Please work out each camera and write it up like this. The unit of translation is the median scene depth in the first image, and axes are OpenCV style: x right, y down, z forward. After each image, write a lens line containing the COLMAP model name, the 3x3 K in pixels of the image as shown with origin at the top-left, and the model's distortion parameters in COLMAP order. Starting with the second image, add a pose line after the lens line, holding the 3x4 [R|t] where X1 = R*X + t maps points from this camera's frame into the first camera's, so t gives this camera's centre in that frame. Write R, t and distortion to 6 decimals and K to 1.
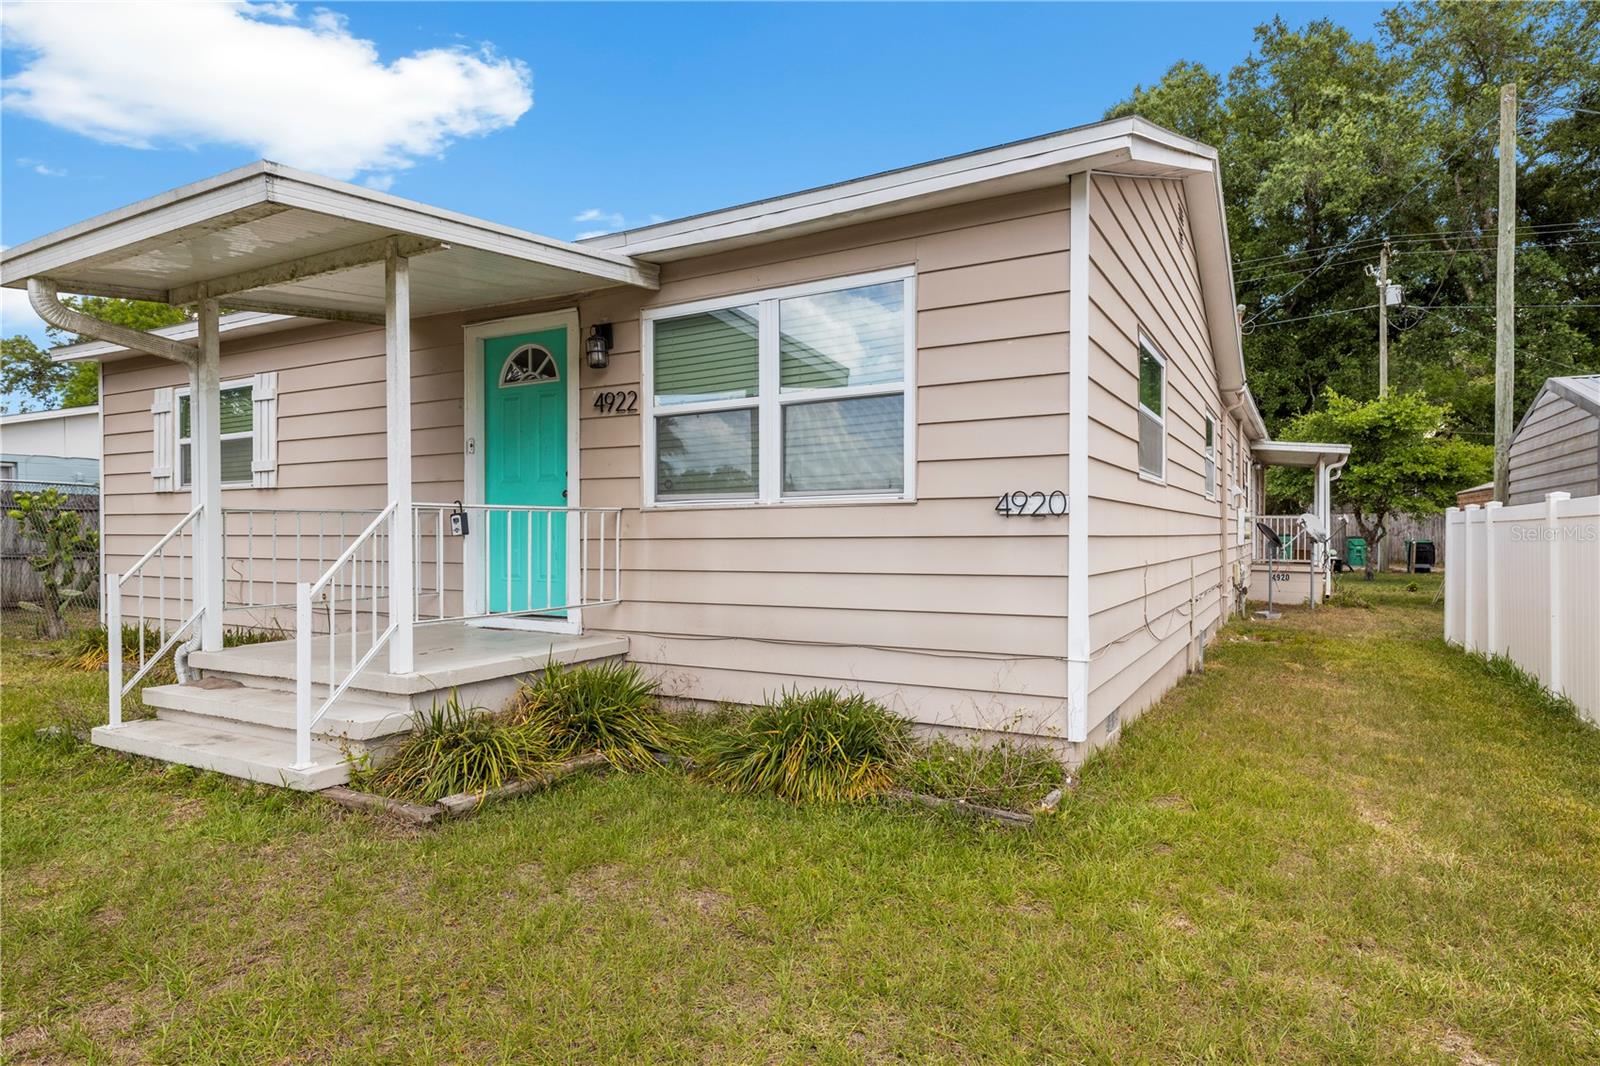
lens RADIAL K [[893.3, 0, 803.5], [0, 893.3, 550.1], [0, 0, 1]] dist [0.003757, 0.000663]
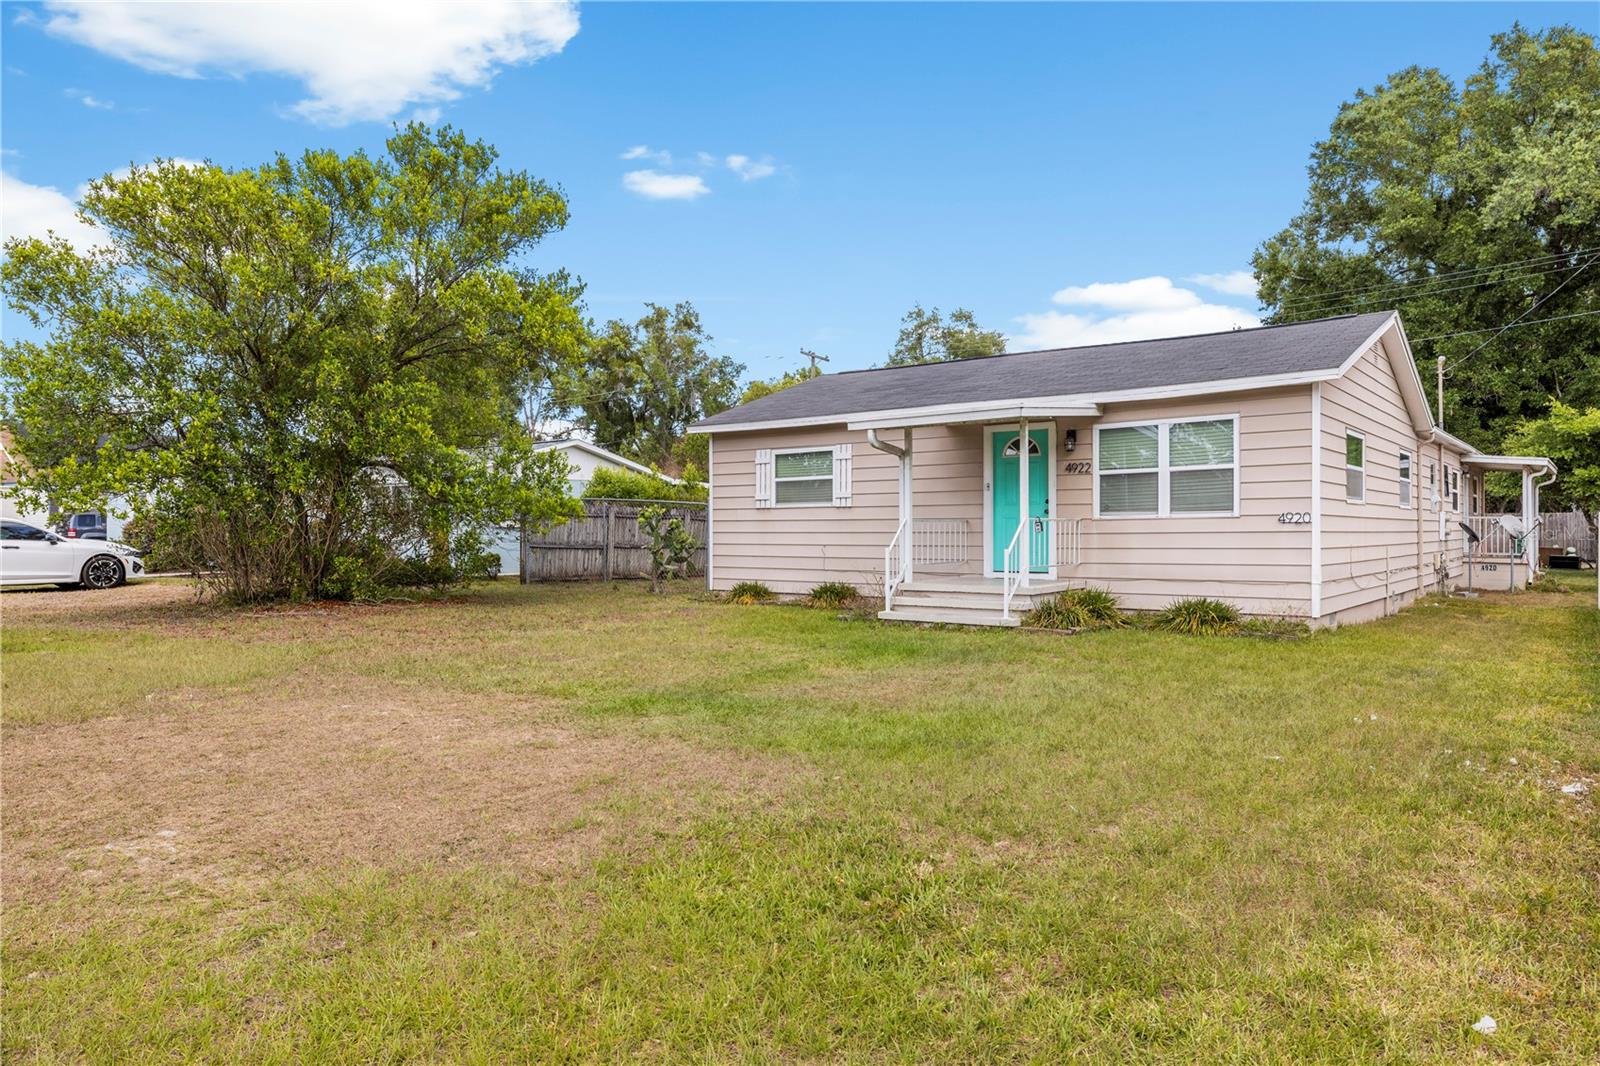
lens RADIAL K [[1025.2, 0, 800.0], [0, 1025.2, 533.0], [0, 0, 1]] dist [-0.002424, -0.000763]
pose [[0.987427, -0.000539, -0.158077, -0.437005], [-0.002428, 0.999824, -0.018580, 0.030248], [0.158060, 0.018730, 0.987252, -1.351194]]
